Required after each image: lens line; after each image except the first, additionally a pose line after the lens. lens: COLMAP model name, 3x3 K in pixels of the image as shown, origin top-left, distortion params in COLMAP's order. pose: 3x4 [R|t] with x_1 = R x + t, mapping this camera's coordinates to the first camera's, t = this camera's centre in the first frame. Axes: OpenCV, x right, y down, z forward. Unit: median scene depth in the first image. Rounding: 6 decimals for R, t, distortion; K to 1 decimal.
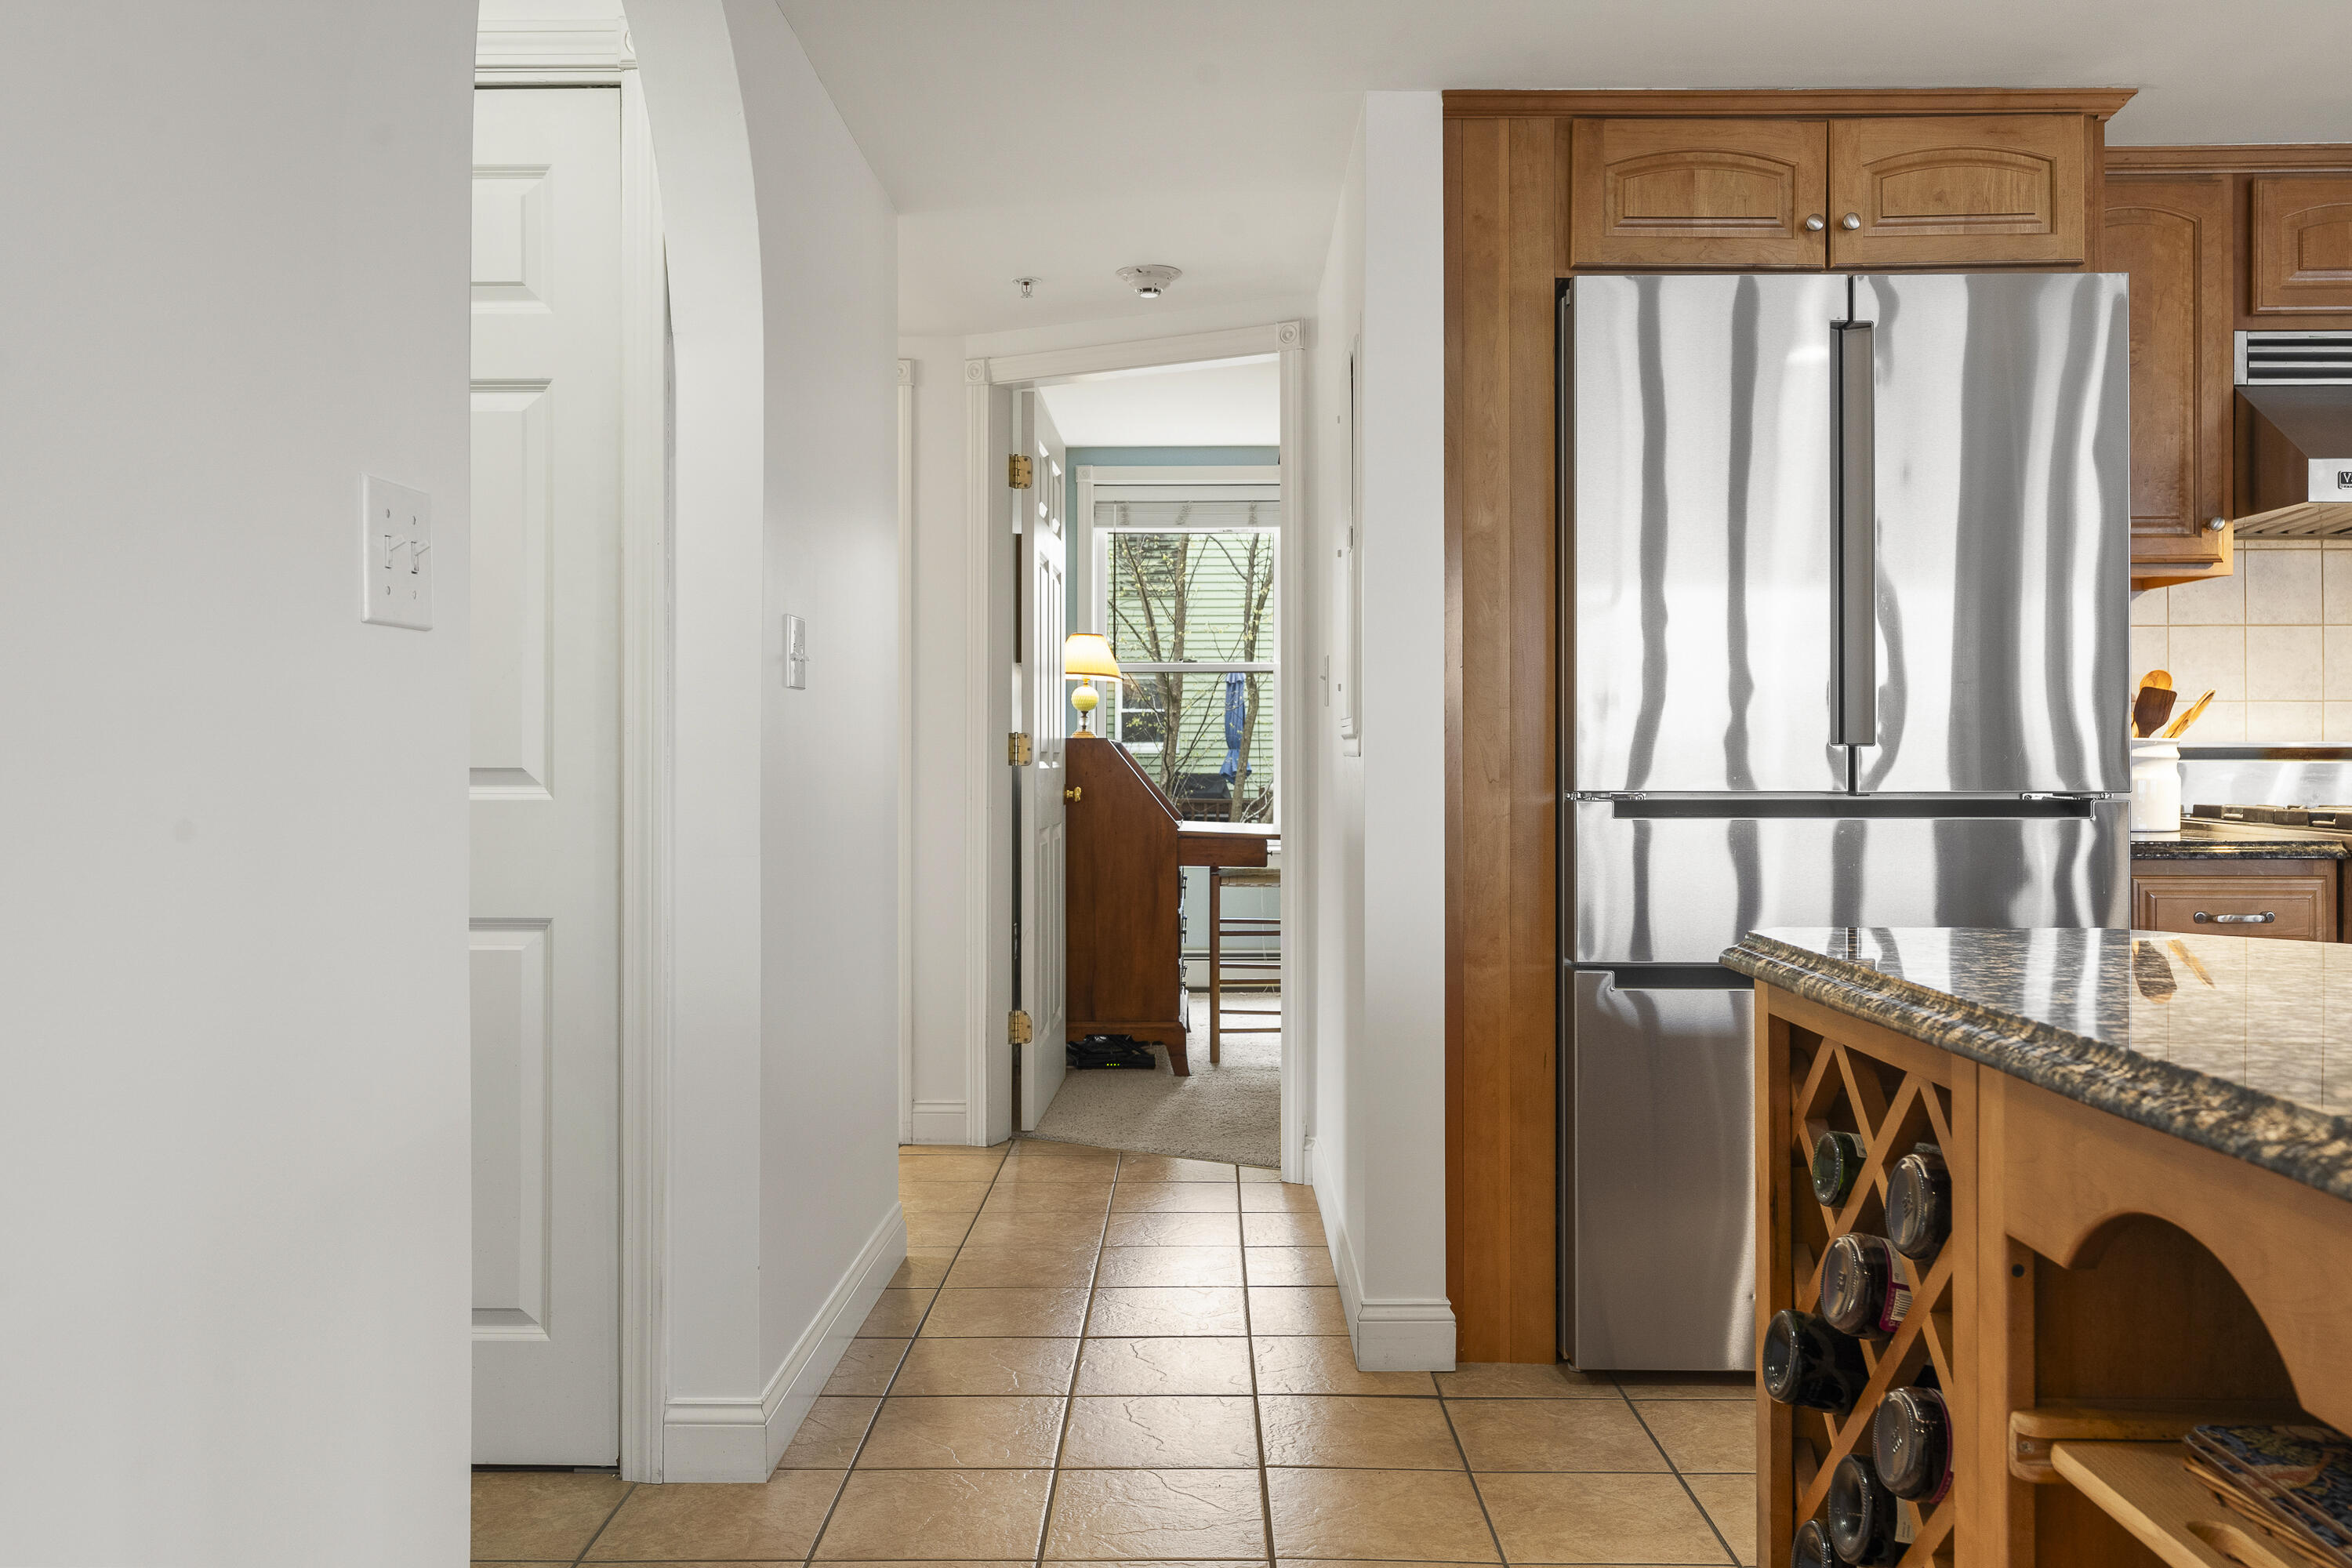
lens RADIAL K [[1826.4, 0, 1178.3], [0, 1826.4, 751.2], [0, 0, 1]] dist [0.009769, 0.006973]
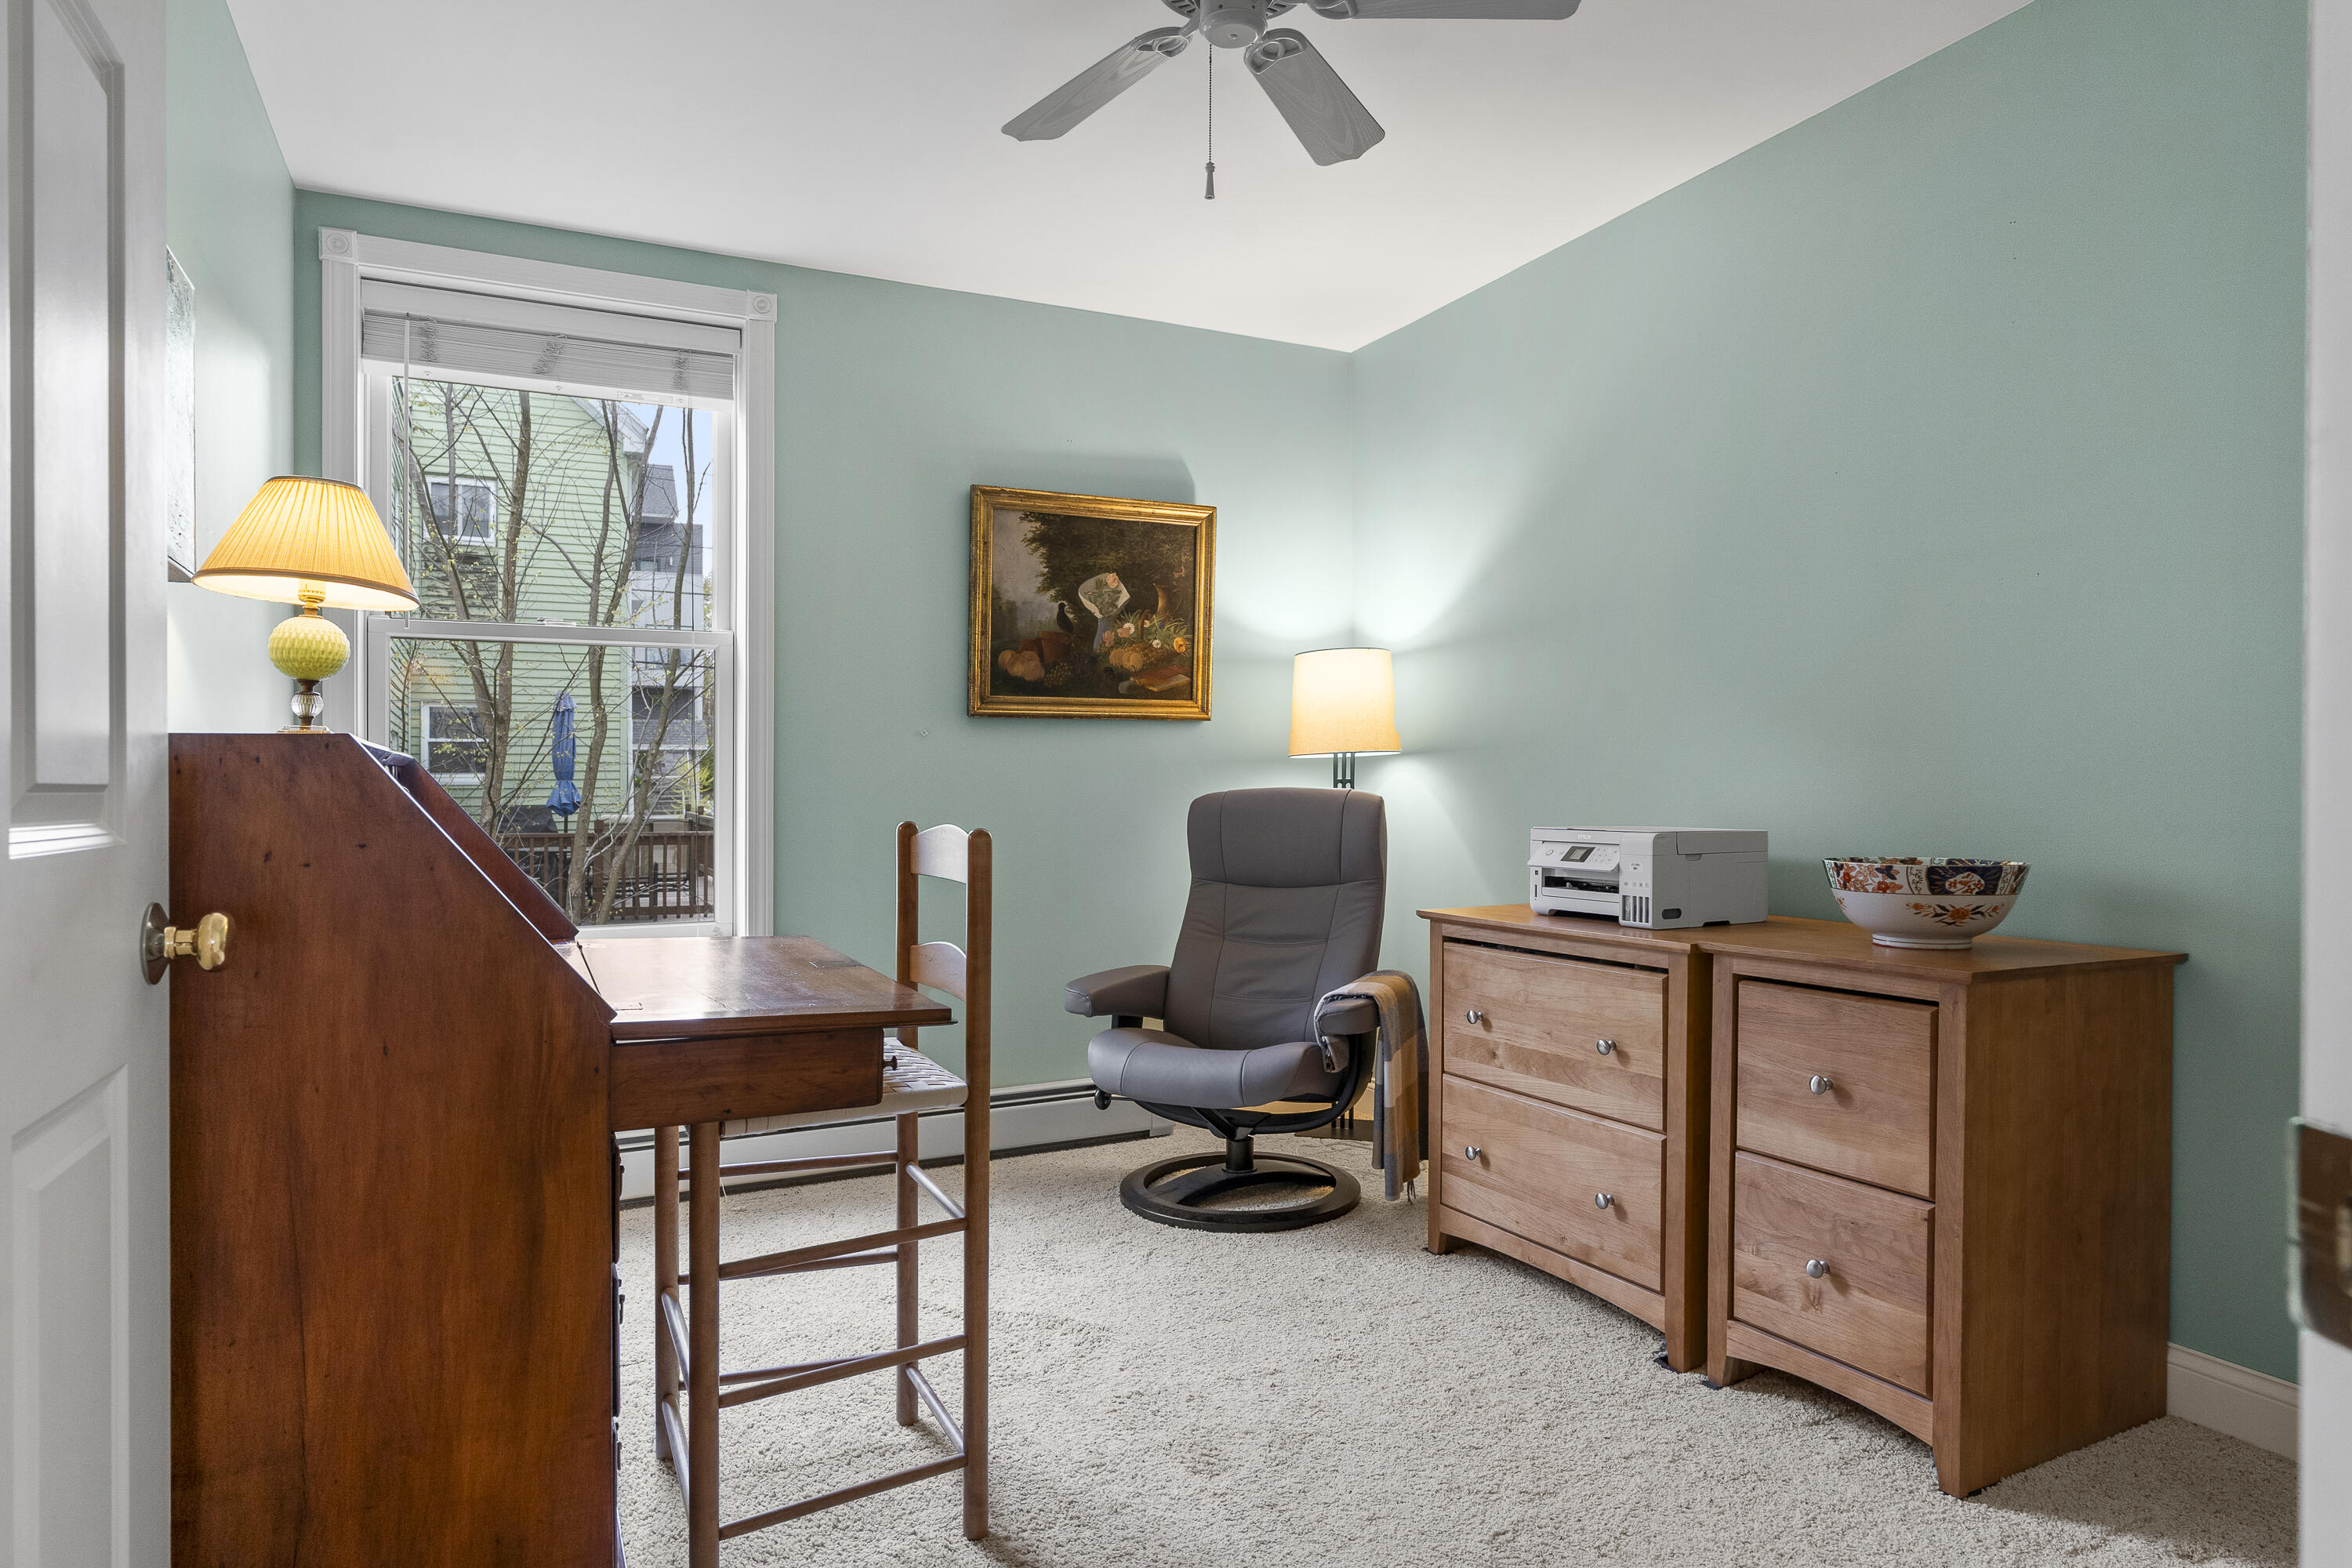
lens RADIAL K [[1346.4, 0, 1179.8], [0, 1346.4, 789.8], [0, 0, 1]] dist [0.001186, 0.000011]
pose [[0.889004, -0.002624, 0.457892, -0.019845], [0.000071, 0.999984, 0.005593, 0.000581], [-0.457899, -0.004939, 0.888990, 0.753212]]
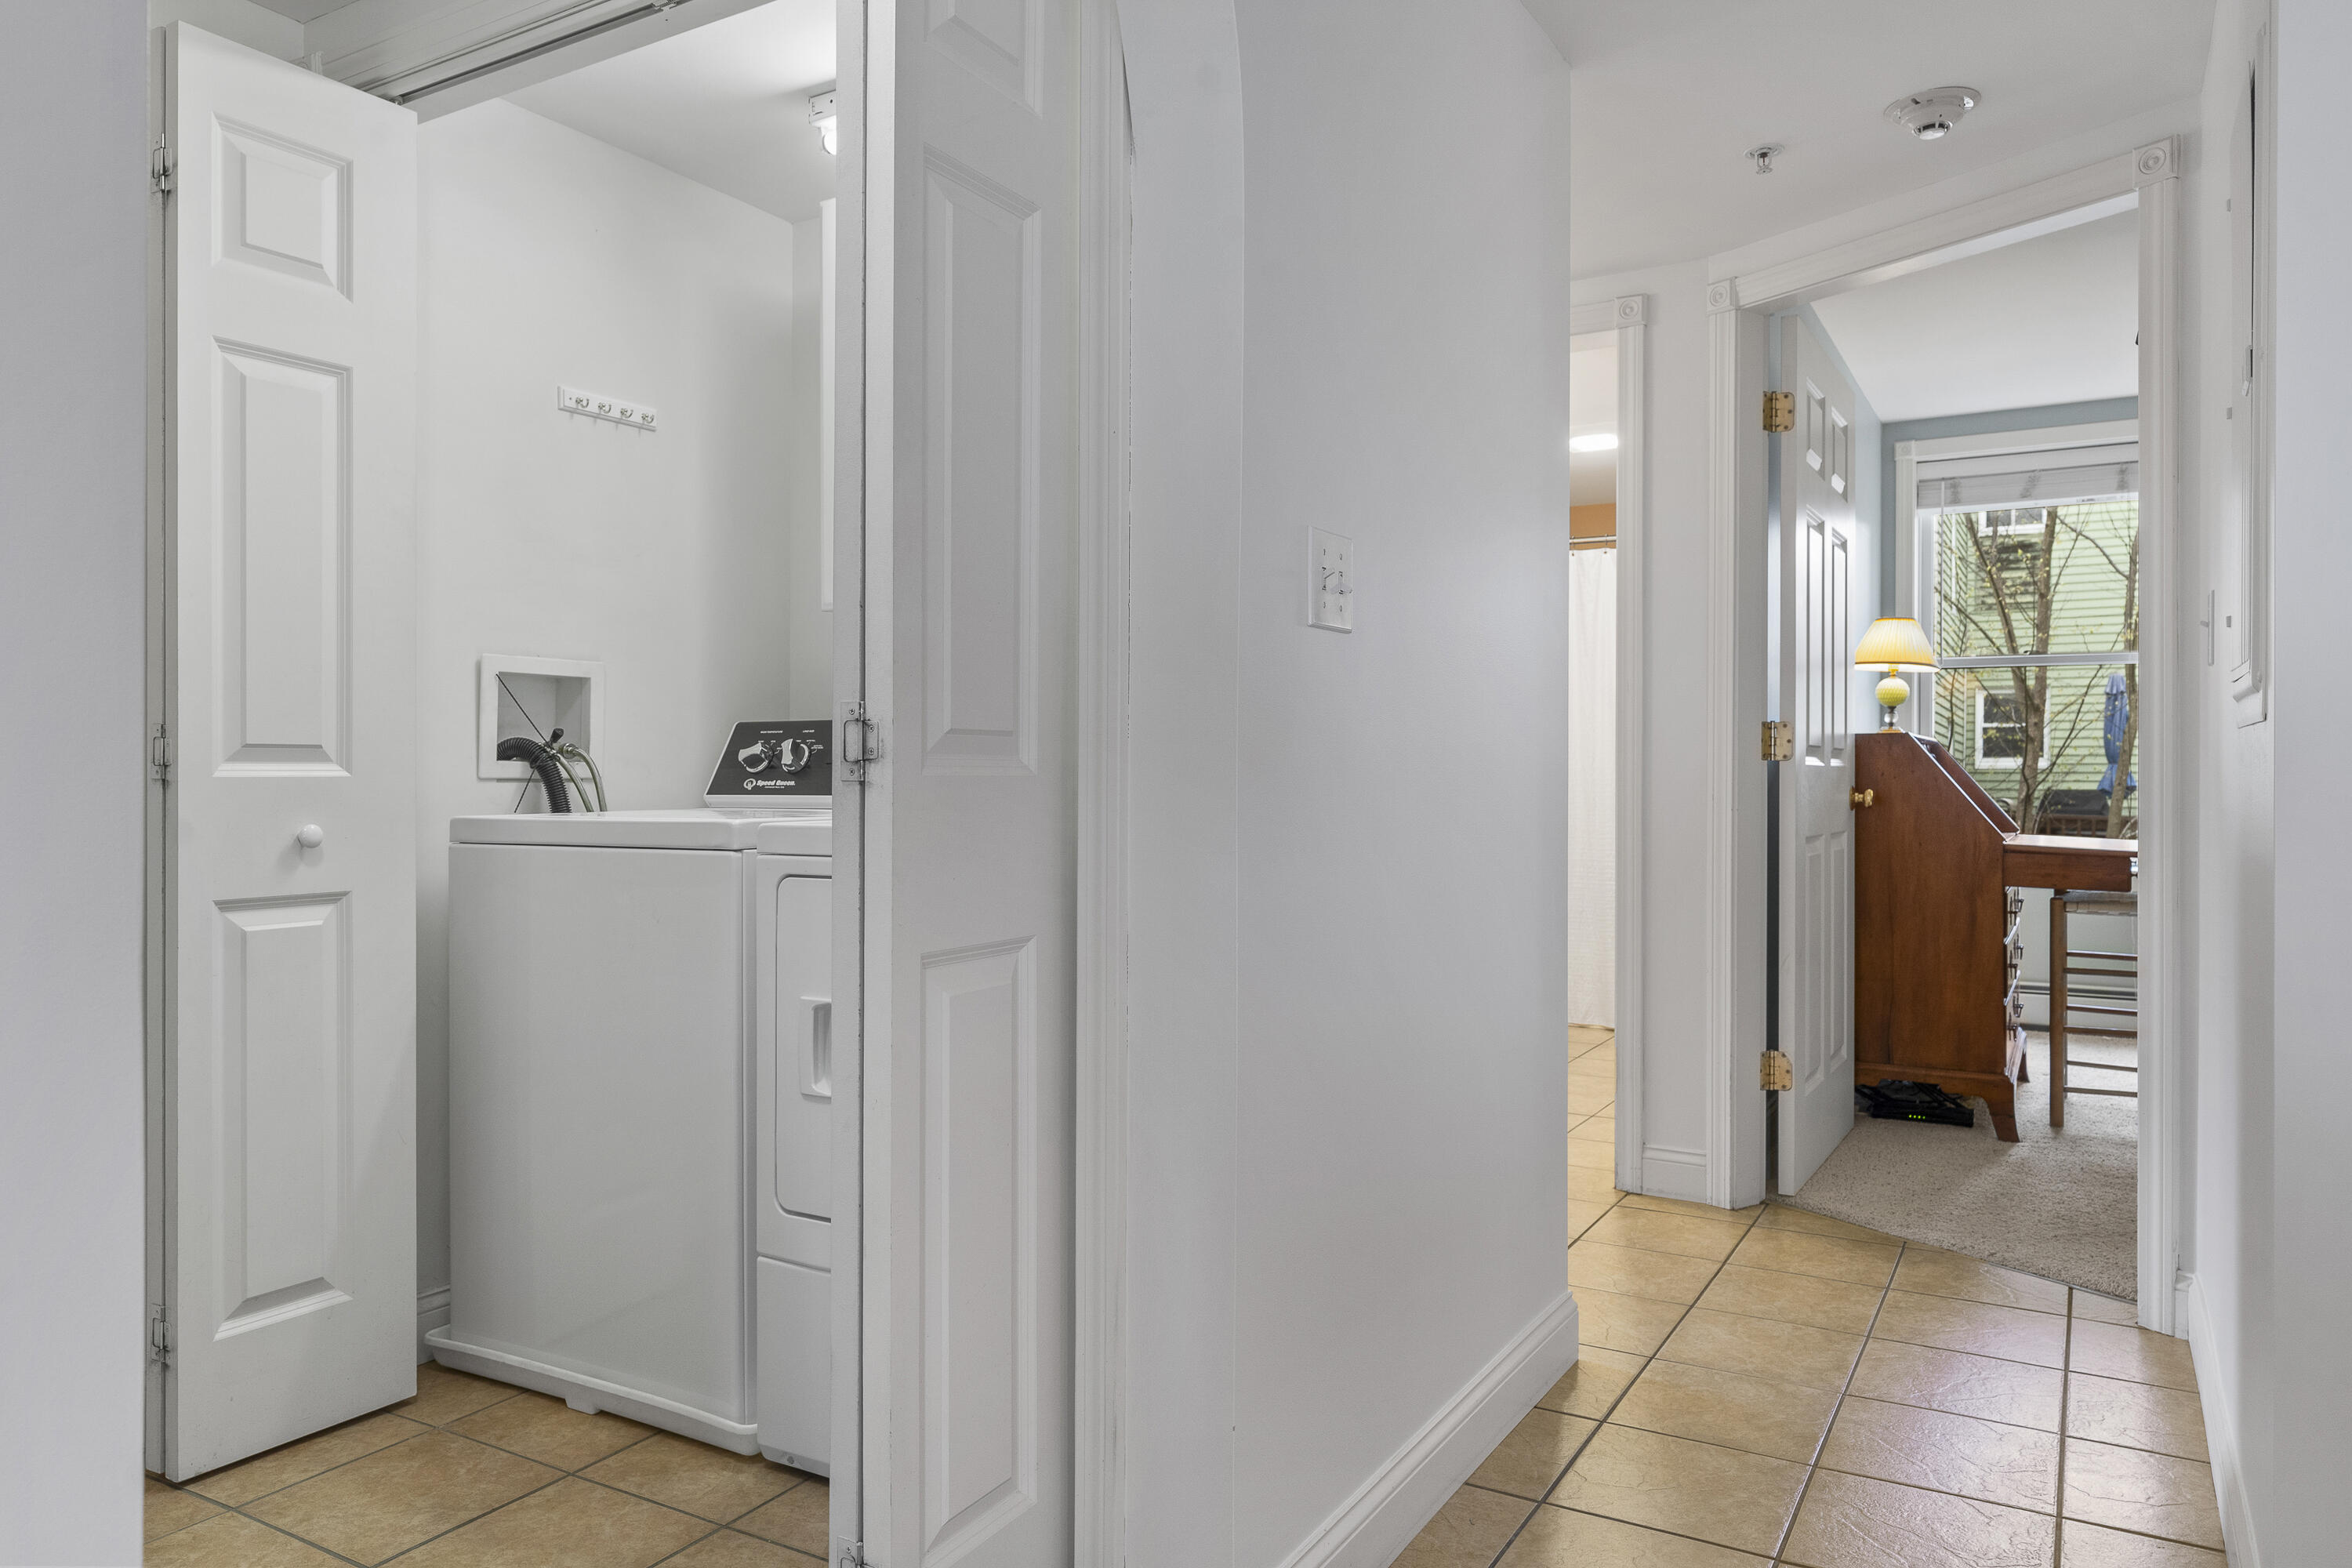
lens RADIAL K [[1540.0, 0, 1169.3], [0, 1540.0, 772.5], [0, 0, 1]] dist [0.001209, 0.001186]
pose [[0.865372, 0.002012, -0.501125, 0.022666], [-0.001519, 0.999998, 0.001392, 0.010926], [0.501127, -0.000443, 0.865374, 0.208612]]
